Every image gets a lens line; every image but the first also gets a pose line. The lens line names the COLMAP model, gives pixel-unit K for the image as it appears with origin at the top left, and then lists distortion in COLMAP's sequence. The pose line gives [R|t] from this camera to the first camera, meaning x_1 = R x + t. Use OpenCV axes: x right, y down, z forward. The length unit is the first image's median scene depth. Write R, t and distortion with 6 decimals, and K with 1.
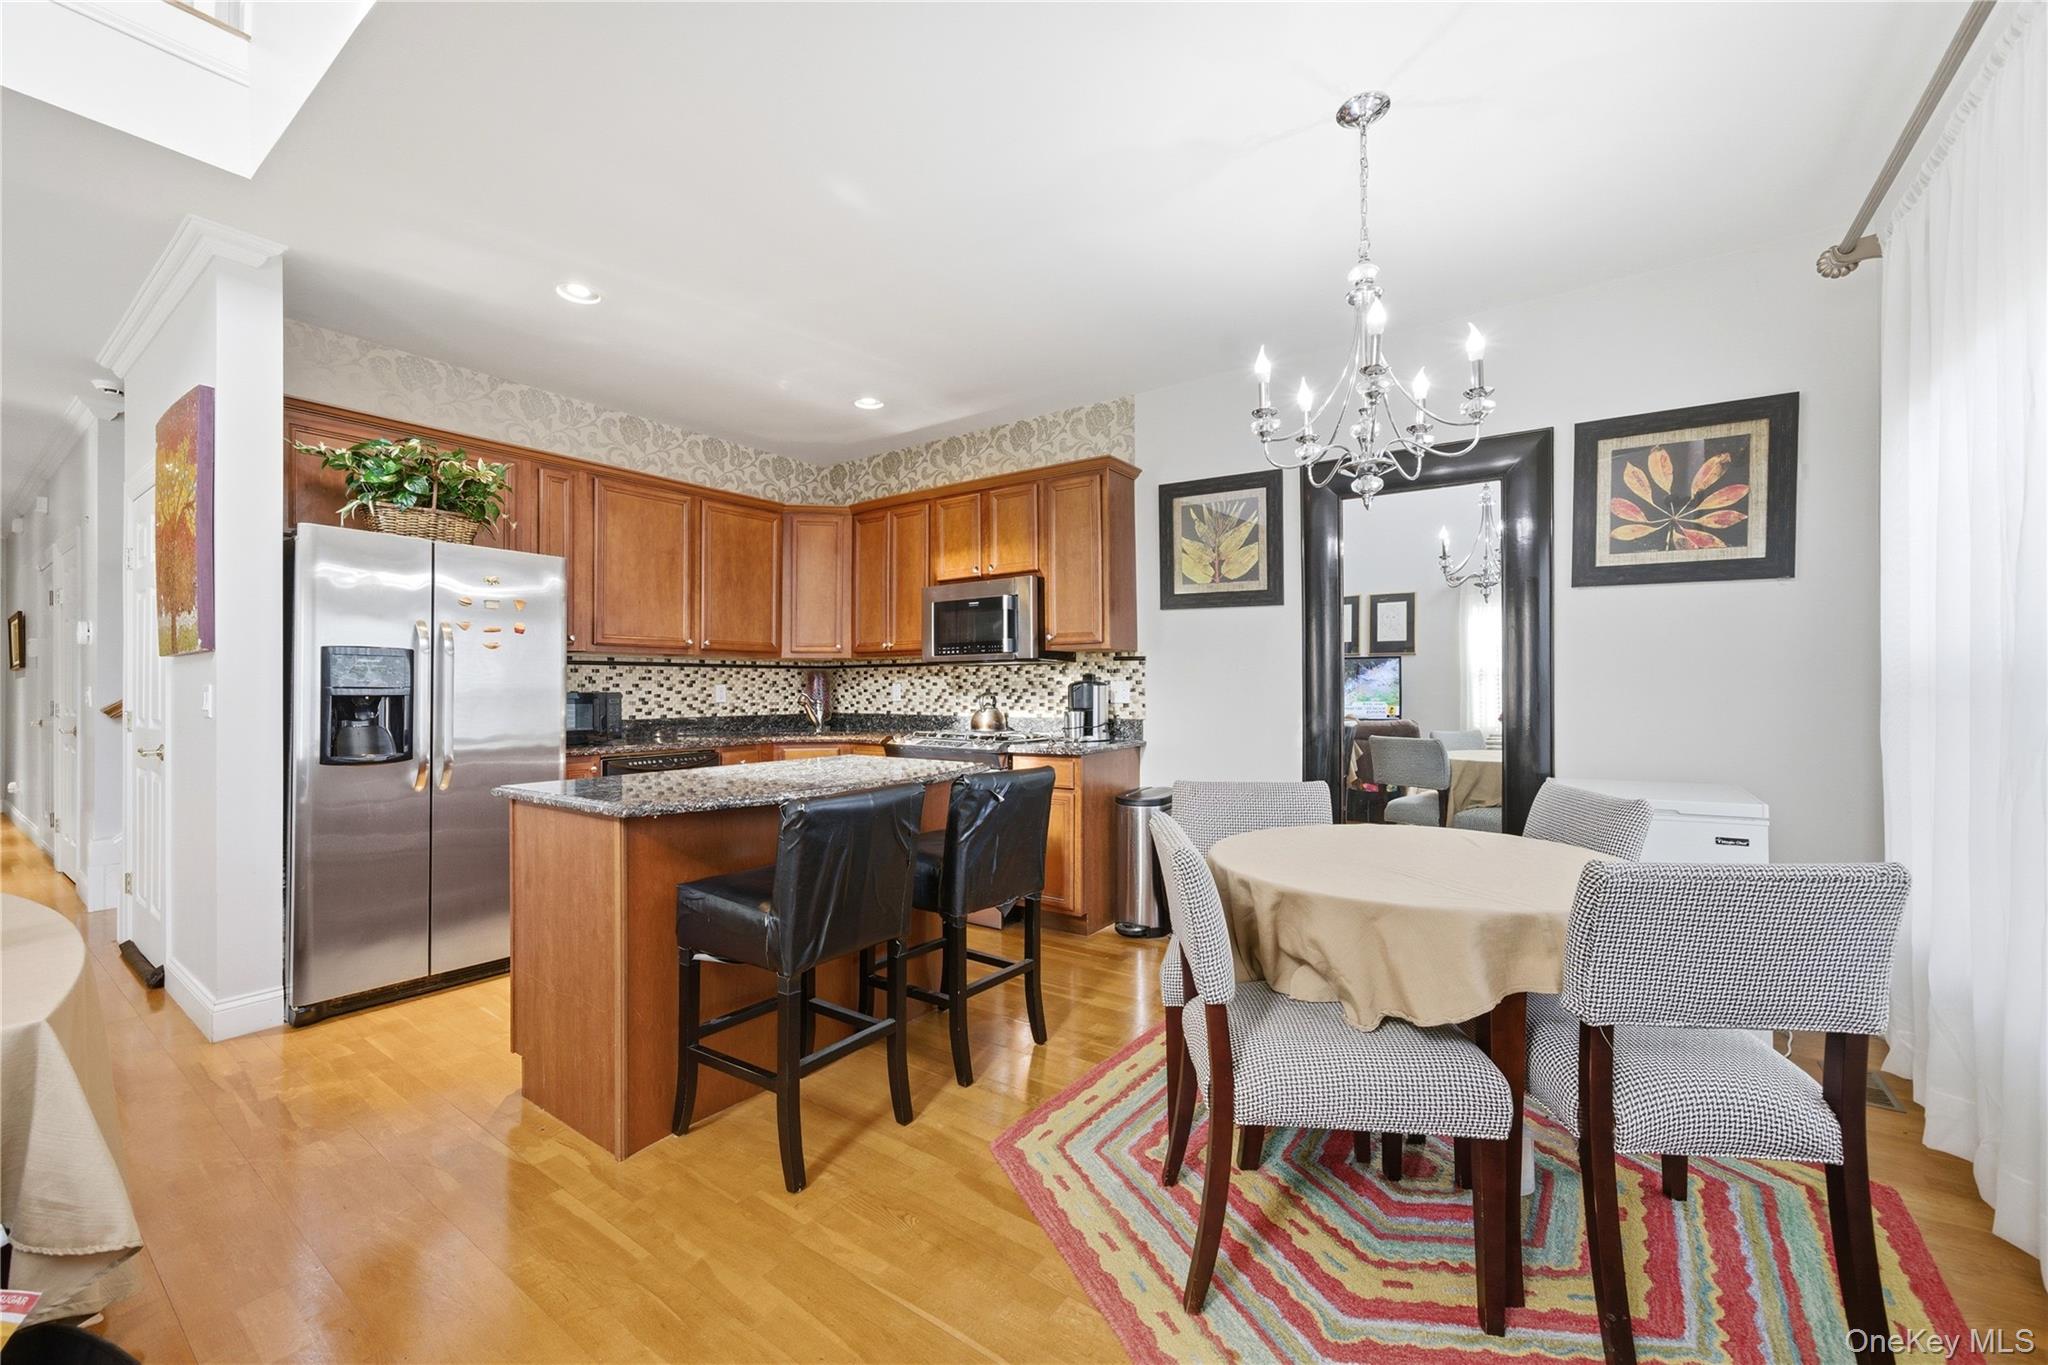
lens RADIAL K [[835.7, 0, 1015.5], [0, 835.7, 680.8], [0, 0, 1]] dist [-0.010617, 0.004943]
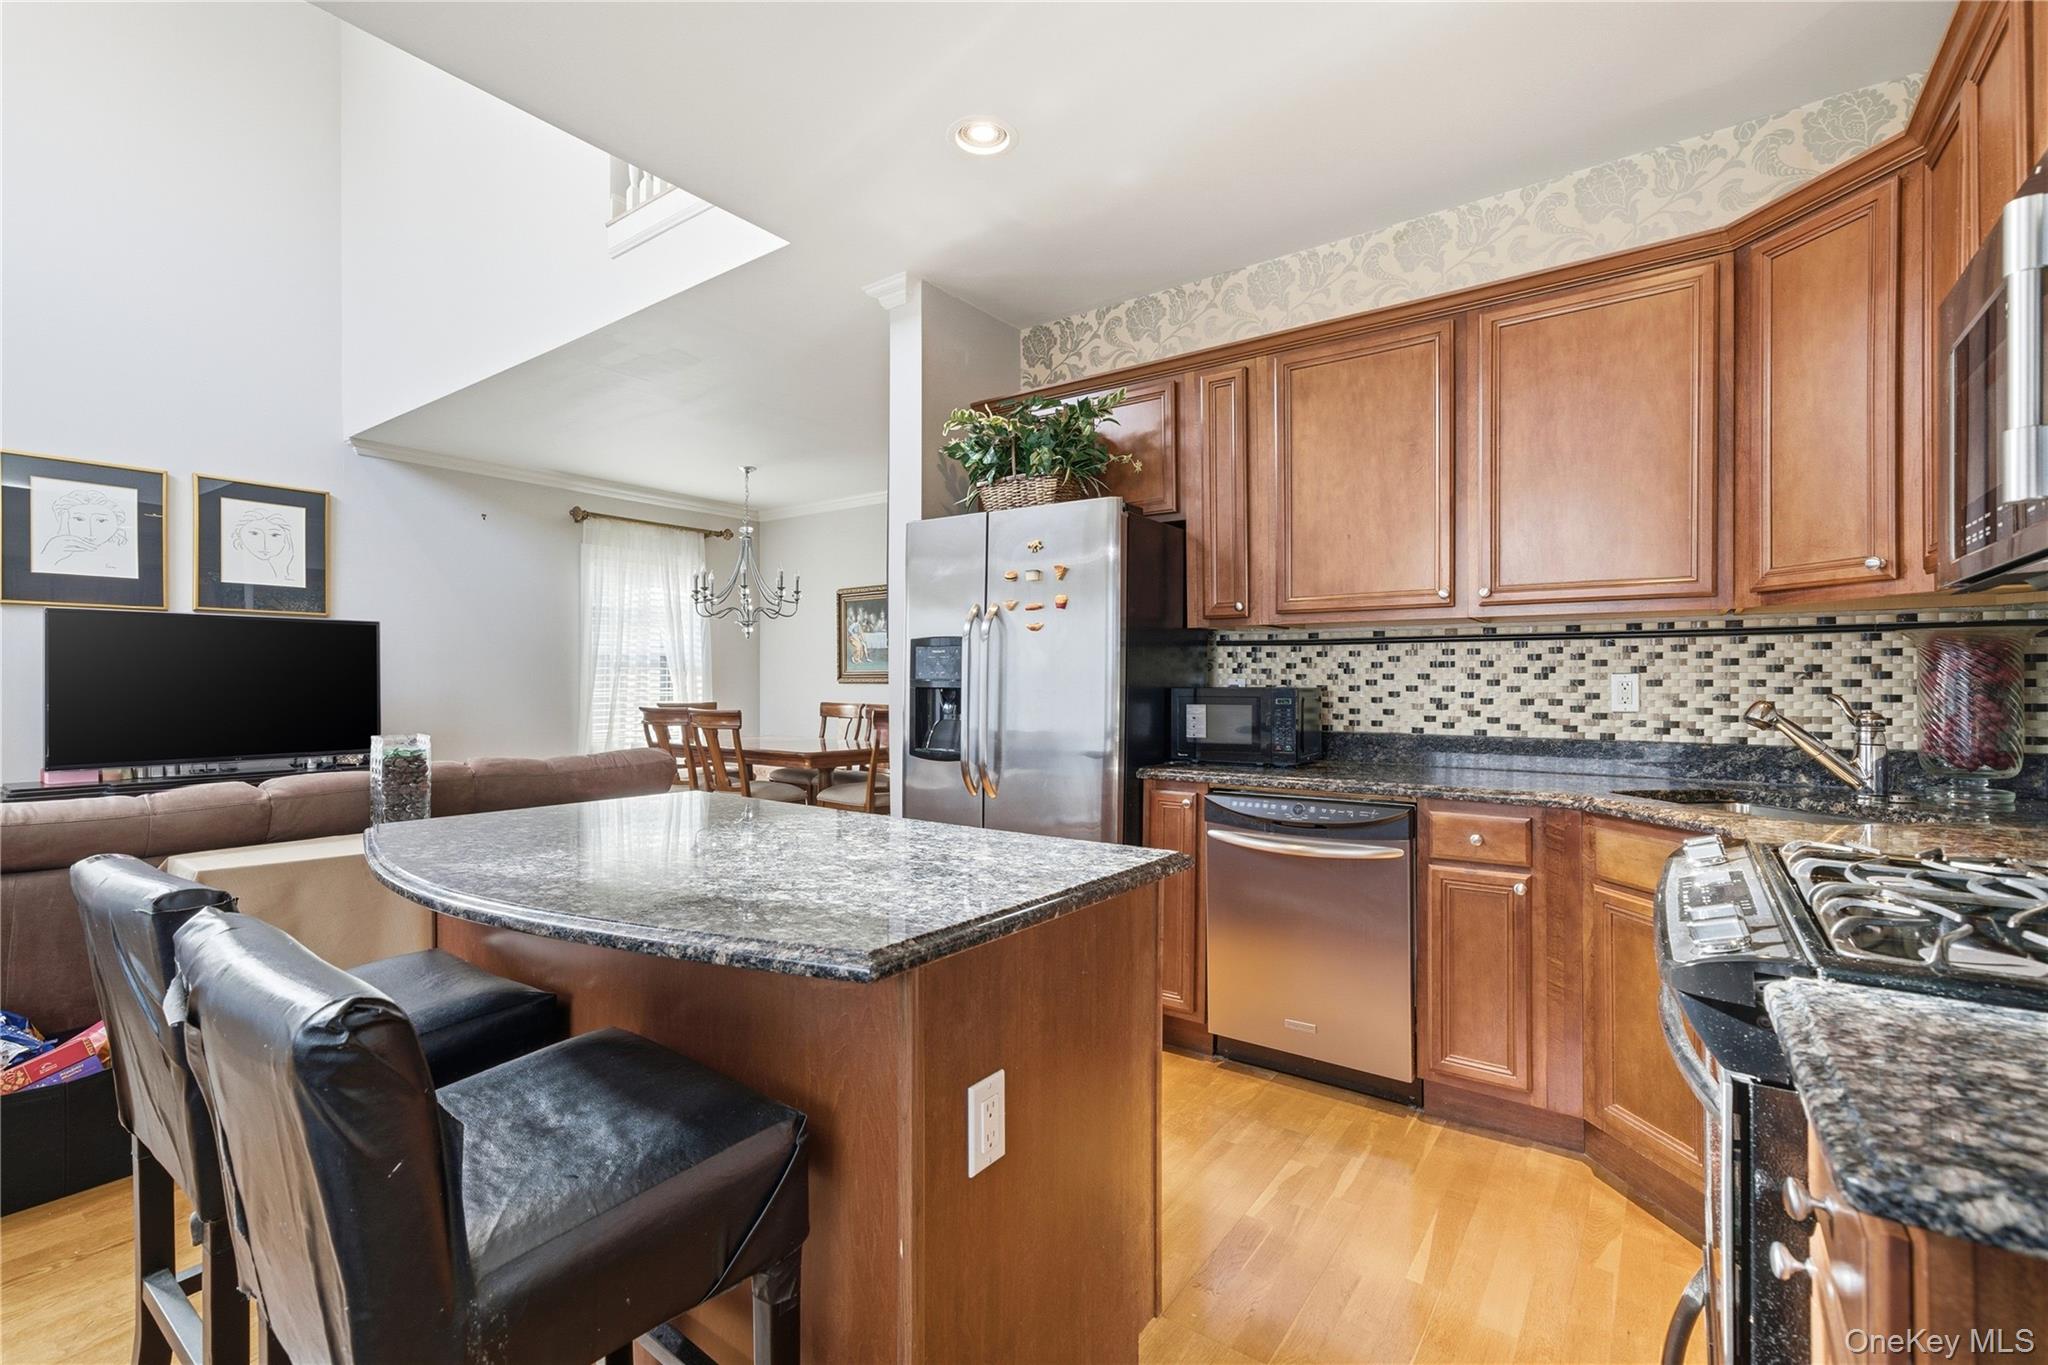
lens RADIAL K [[890.1, 0, 979.4], [0, 890.1, 678.1], [0, 0, 1]] dist [-0.003220, 0.000247]
pose [[-0.013972, -0.000717, -0.999902, 0.247647], [0.006829, 0.999976, -0.000812, 0.007276], [0.999879, -0.006839, -0.013966, 0.991902]]
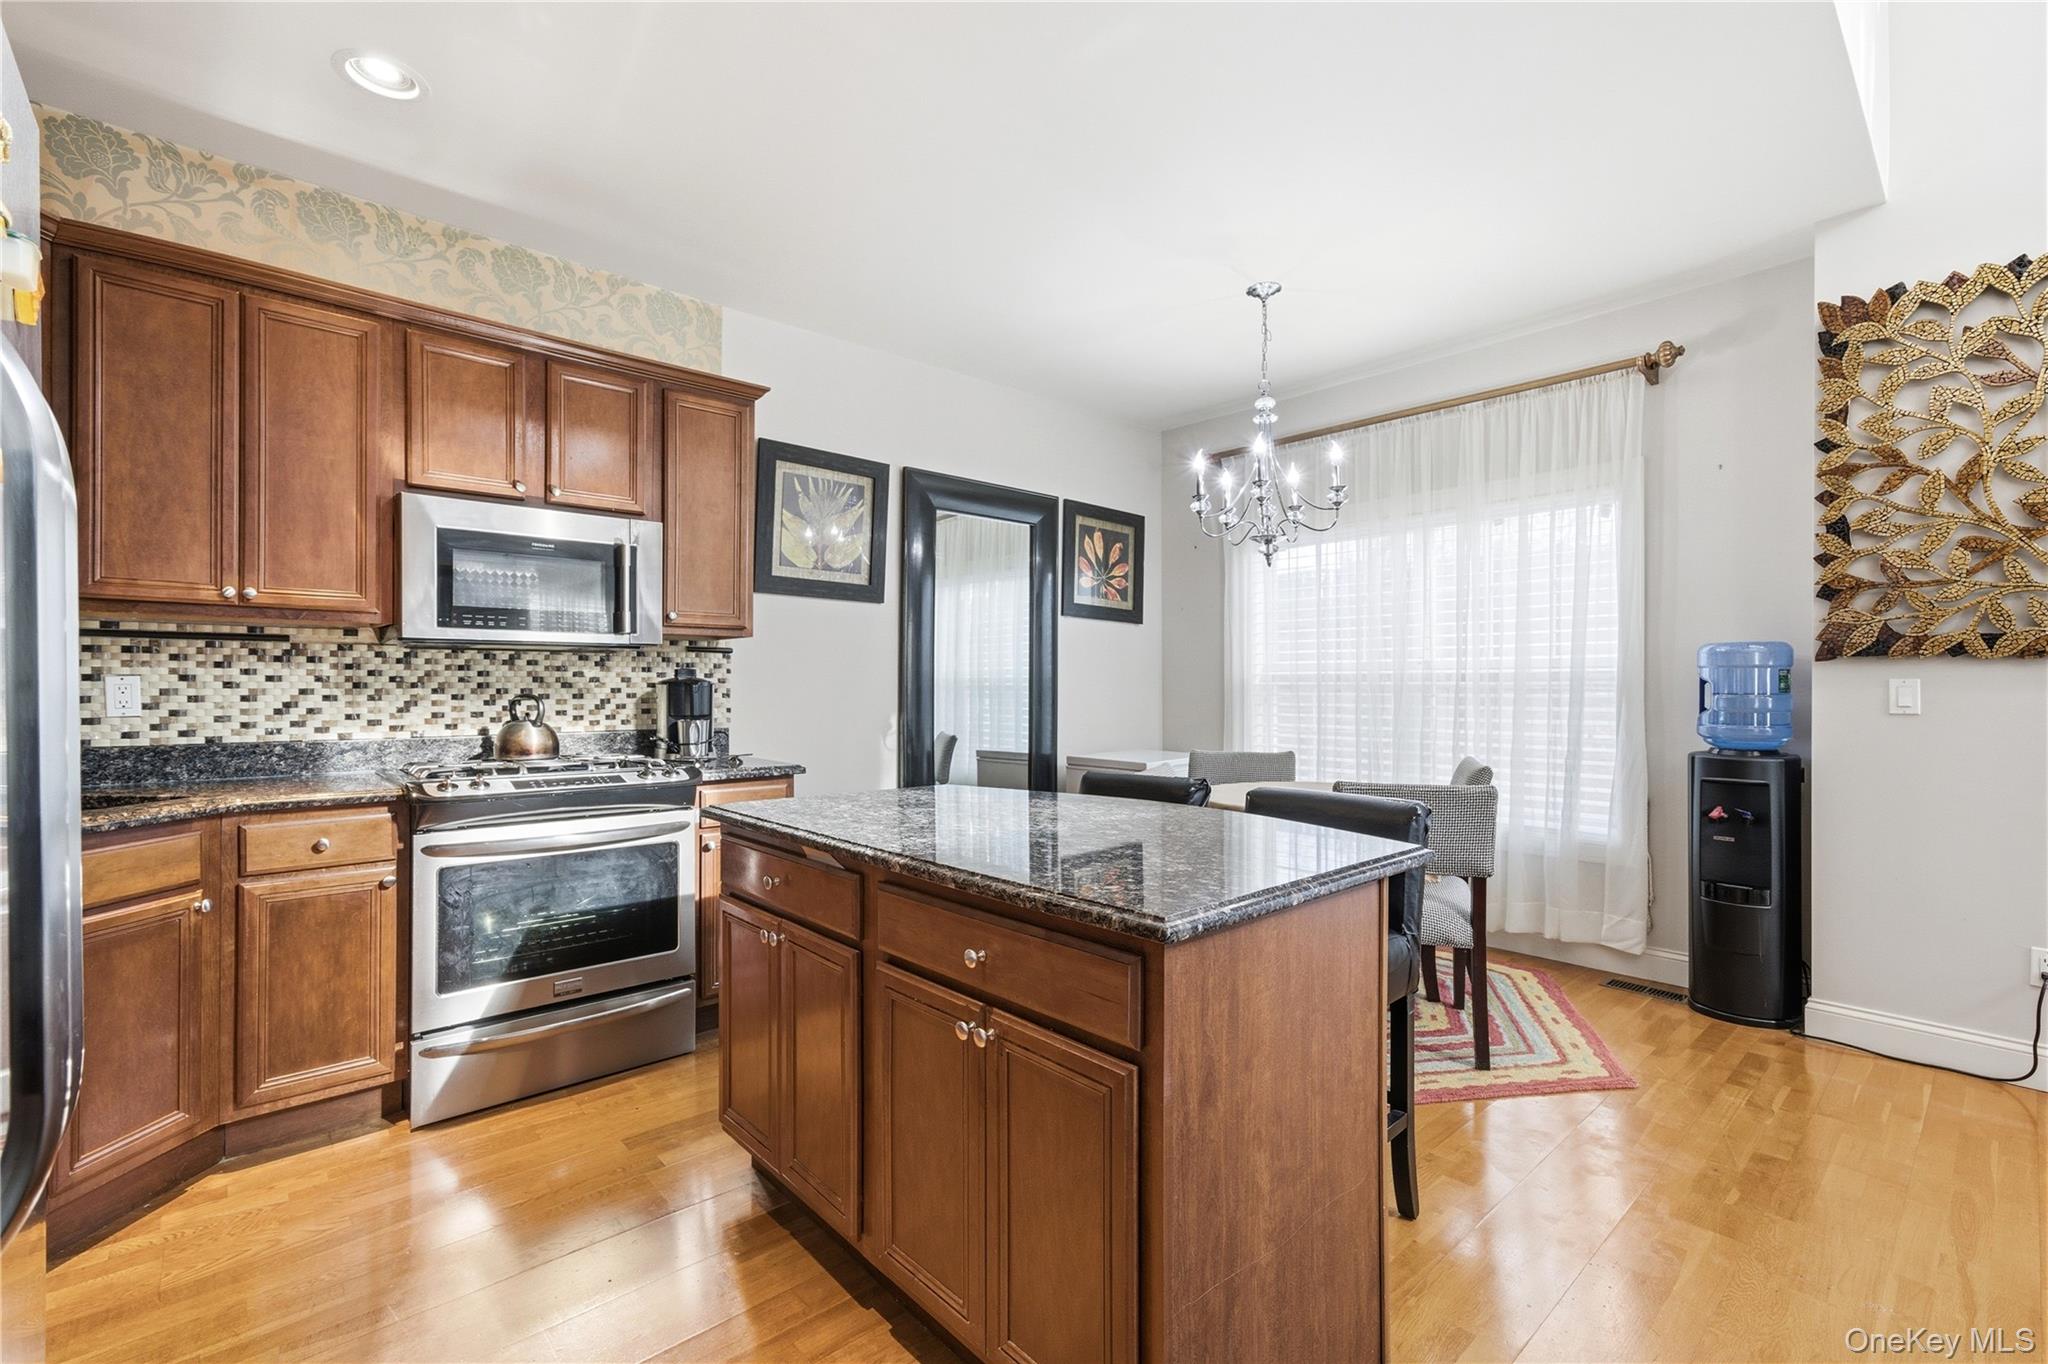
lens RADIAL K [[922.4, 0, 1018.5], [0, 922.4, 678.5], [0, 0, 1]] dist [-0.011595, 0.007428]
pose [[0.199874, 0.013968, 0.979722, -0.851999], [-0.008743, 0.999884, -0.012472, 0.010992], [-0.979783, -0.006073, 0.199973, 0.761258]]
